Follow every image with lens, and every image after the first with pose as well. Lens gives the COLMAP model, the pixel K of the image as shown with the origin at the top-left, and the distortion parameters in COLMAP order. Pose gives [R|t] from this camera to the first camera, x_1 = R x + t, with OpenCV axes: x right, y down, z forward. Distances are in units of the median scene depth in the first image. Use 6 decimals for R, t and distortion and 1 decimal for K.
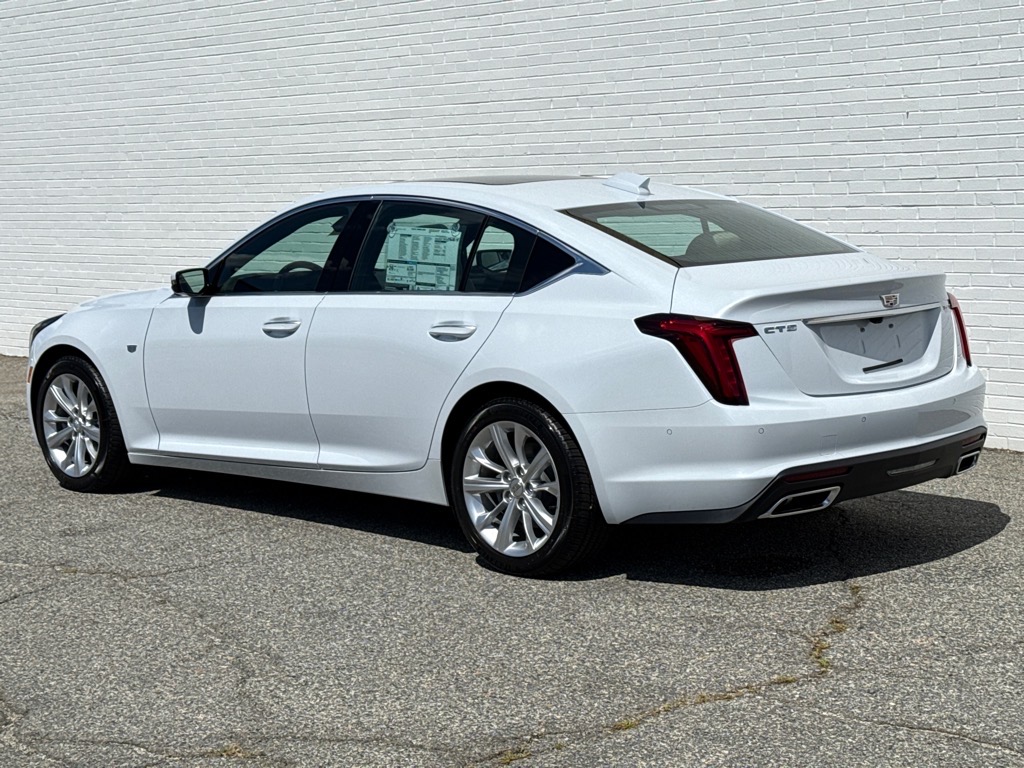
lens RADIAL K [[1795.1, 0, 511.9], [0, 1795.1, 385.7], [0, 0, 1]] dist [0.183006, 0.000000]
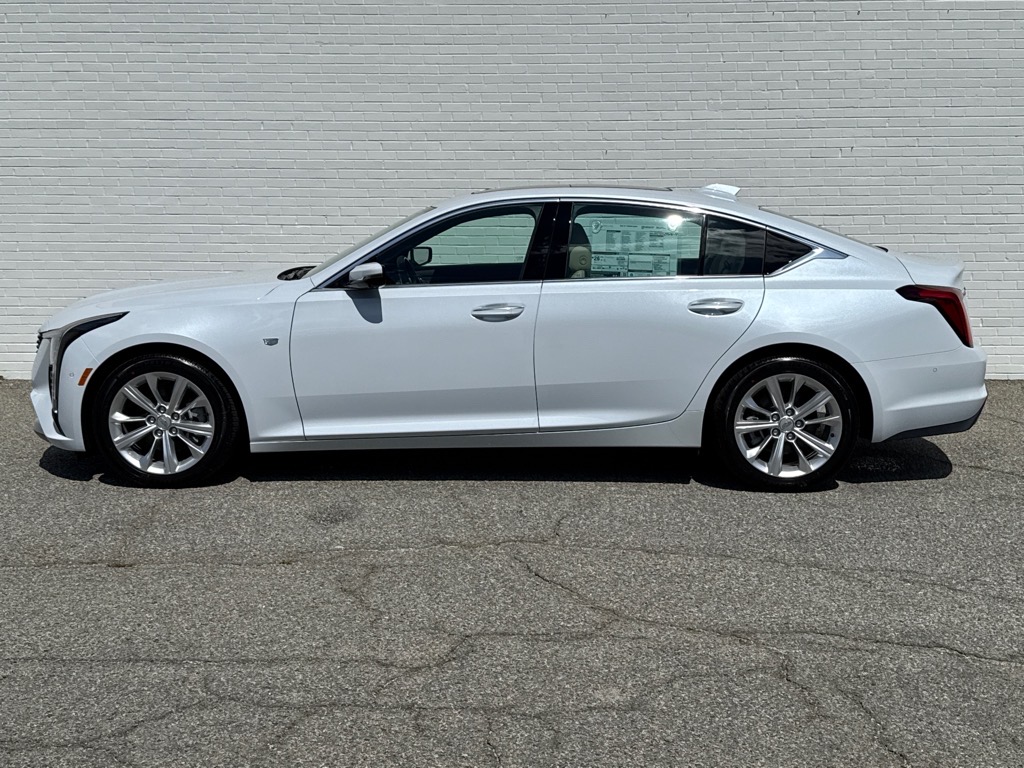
lens RADIAL K [[1288.0, 0, 511.9], [0, 1288.0, 381.1], [0, 0, 1]] dist [0.117389, 0.000000]
pose [[0.728331, -0.074469, 0.681166, -0.645216], [0.061337, 0.997172, 0.043433, -0.022692], [-0.682474, 0.010147, 0.730839, 0.376637]]
